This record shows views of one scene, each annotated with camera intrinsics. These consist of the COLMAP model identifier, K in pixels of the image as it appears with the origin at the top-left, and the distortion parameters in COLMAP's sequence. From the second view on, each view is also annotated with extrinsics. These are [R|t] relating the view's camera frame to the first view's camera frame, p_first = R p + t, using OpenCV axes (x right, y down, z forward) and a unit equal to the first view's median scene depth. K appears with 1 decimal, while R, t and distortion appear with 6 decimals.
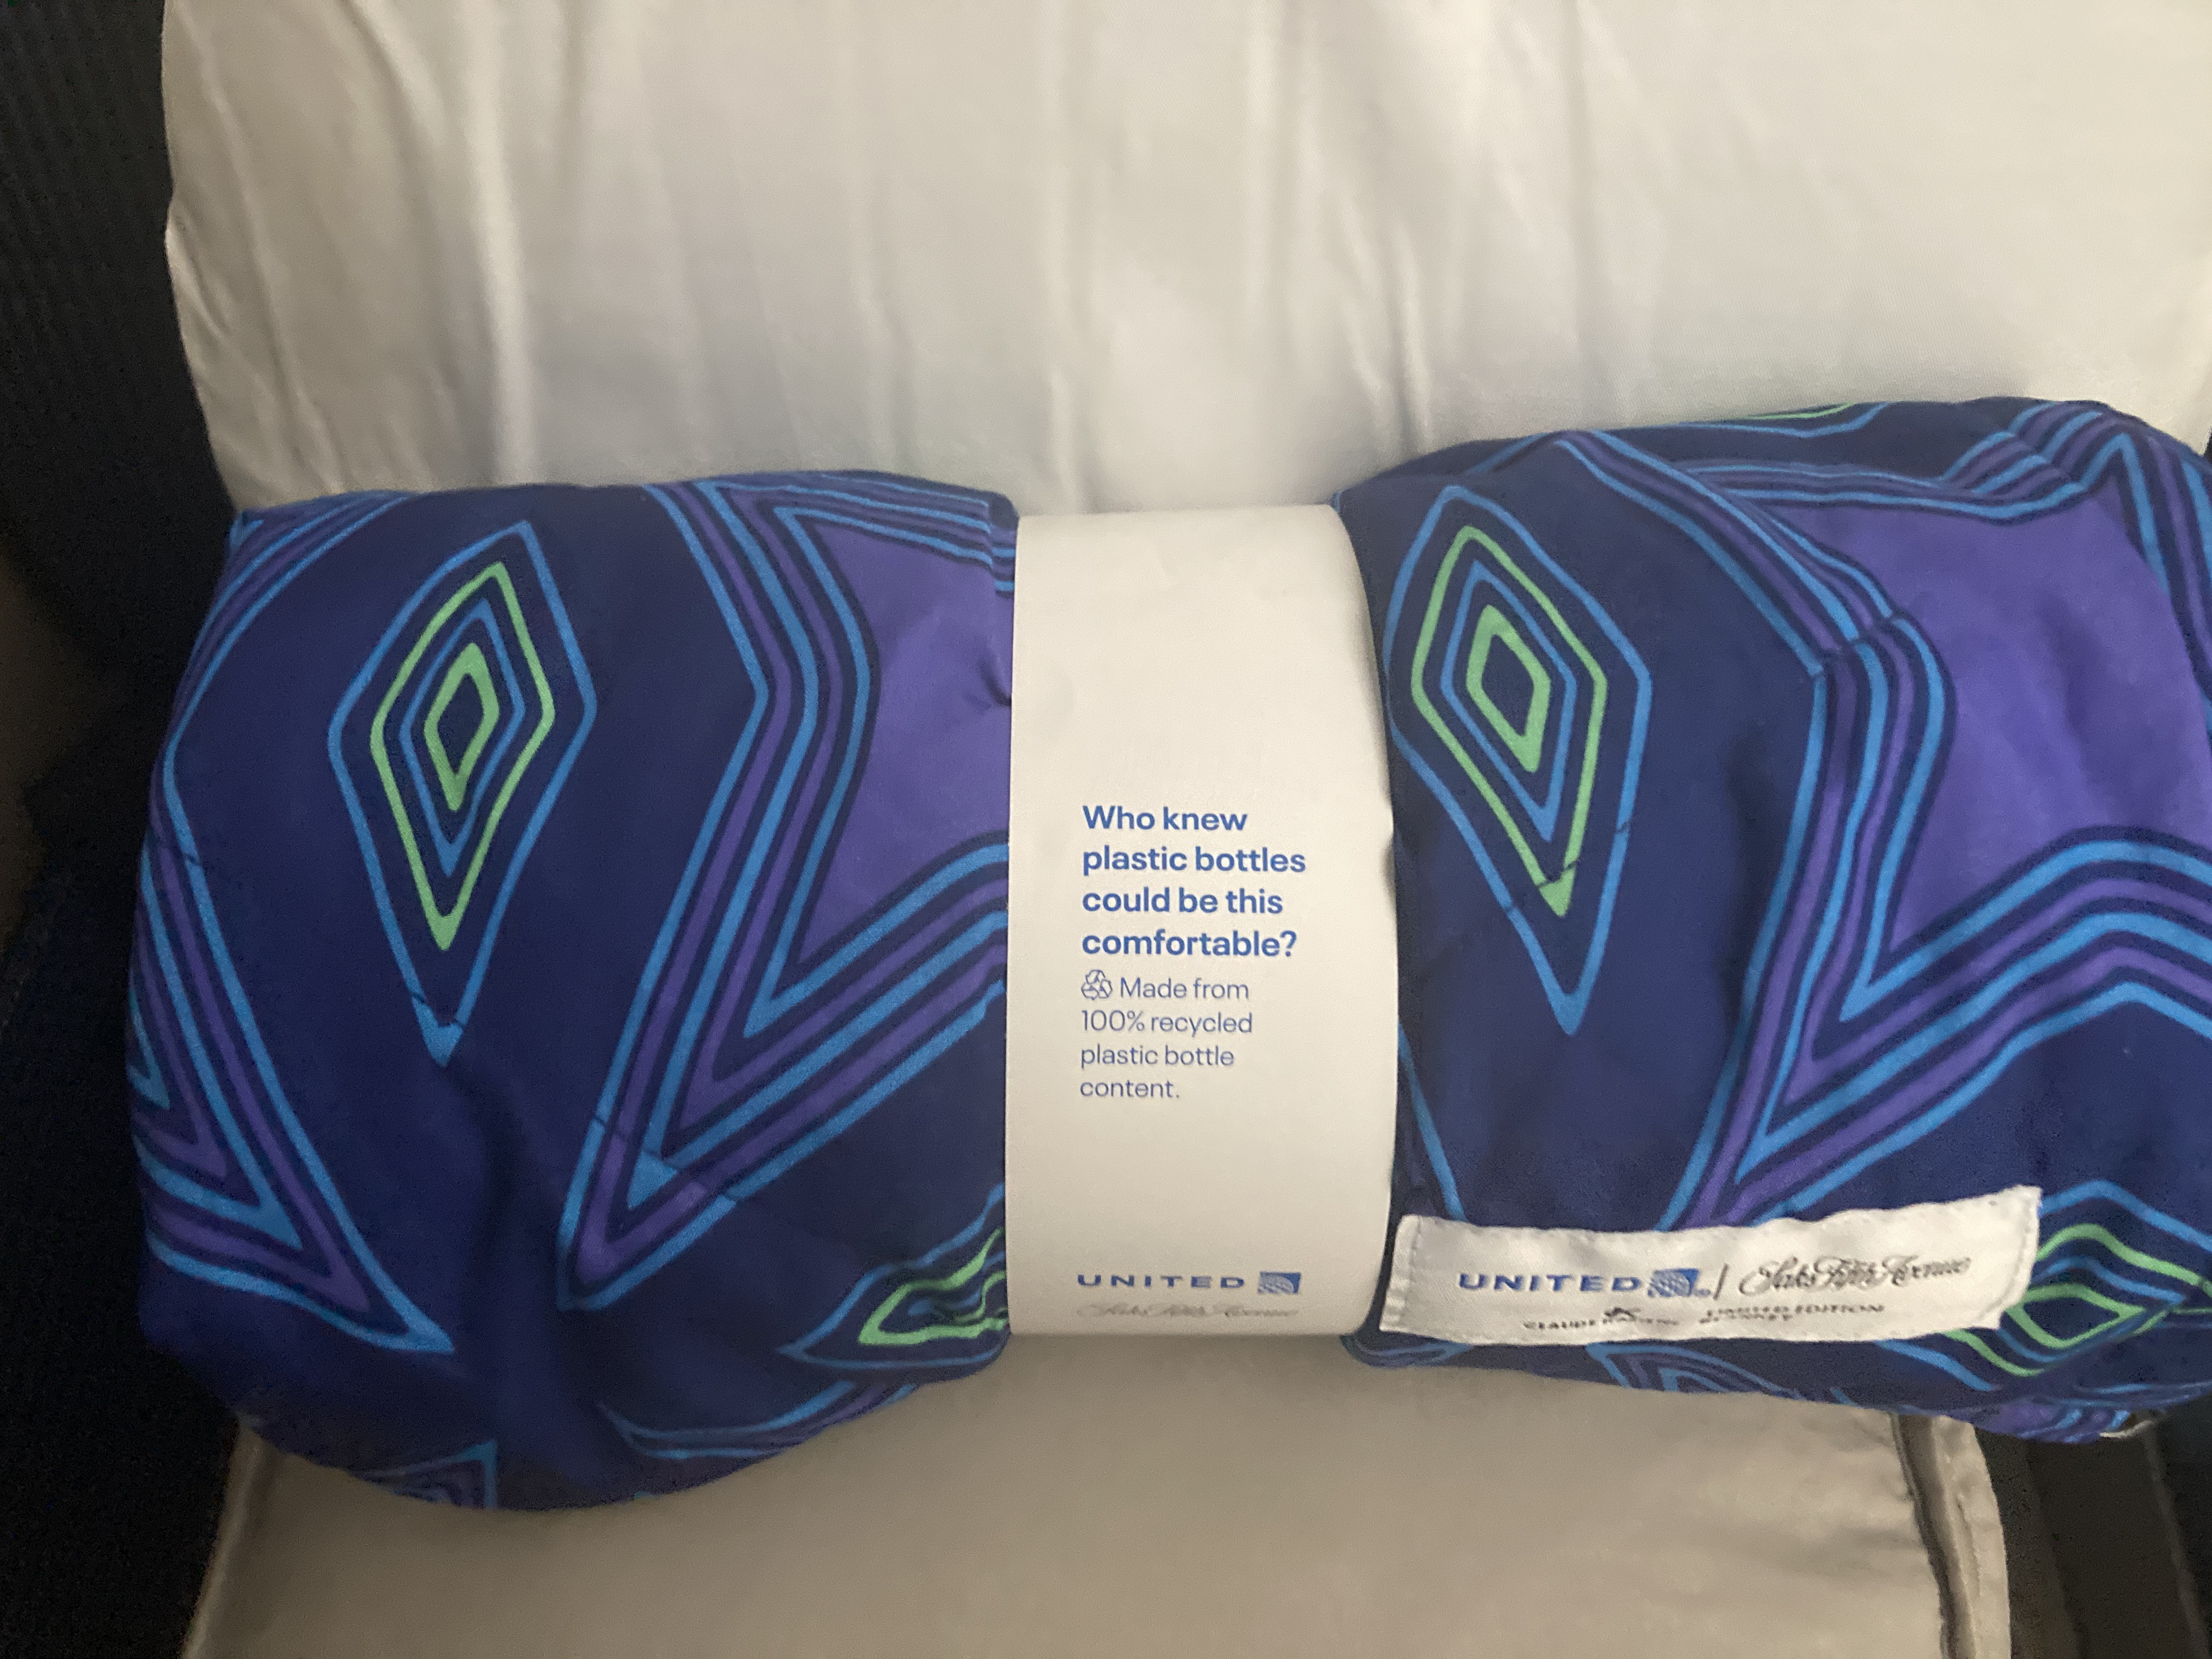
lens RADIAL K [[1805.9, 0, 1111.7], [0, 1805.9, 813.6], [0, 0, 1]] dist [0.004557, -0.011630]
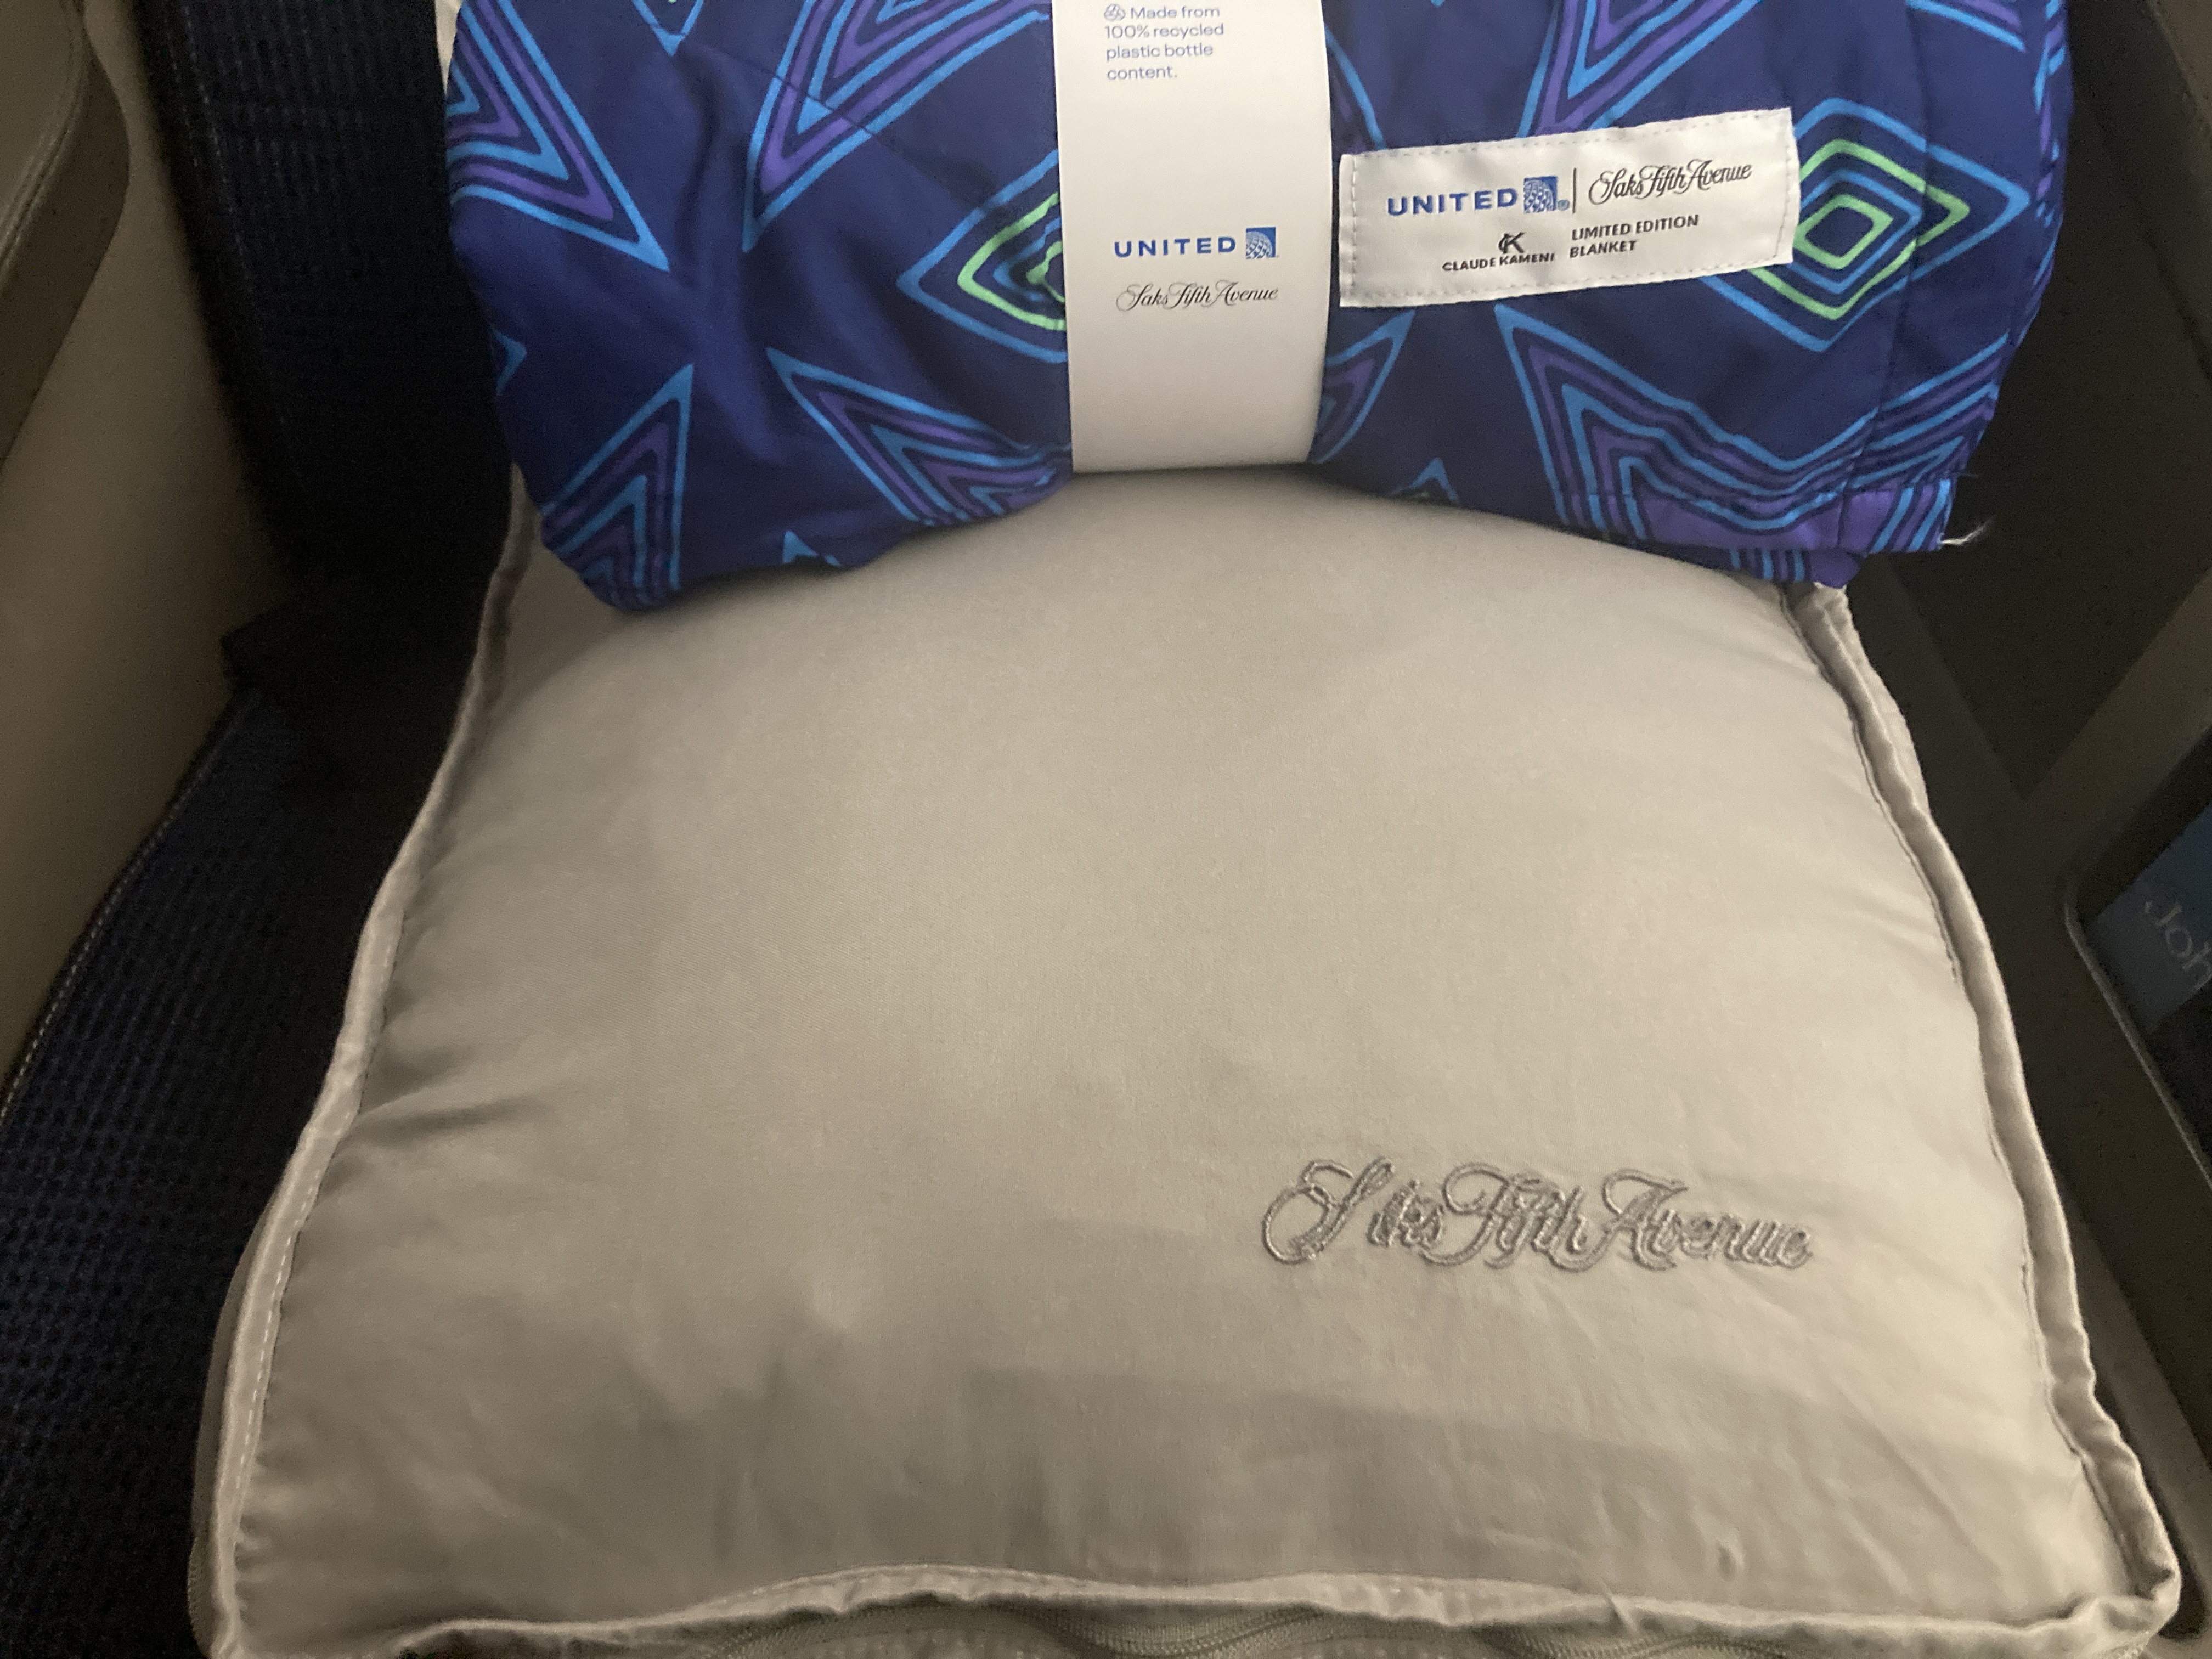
lens RADIAL K [[1805.9, 0, 1111.7], [0, 1805.9, 813.6], [0, 0, 1]] dist [0.004557, -0.011630]
pose [[0.998212, -0.059743, -0.001814, -0.046177], [0.056337, 0.950589, -0.305299, 1.141595], [0.019964, 0.304651, 0.952255, -0.191063]]
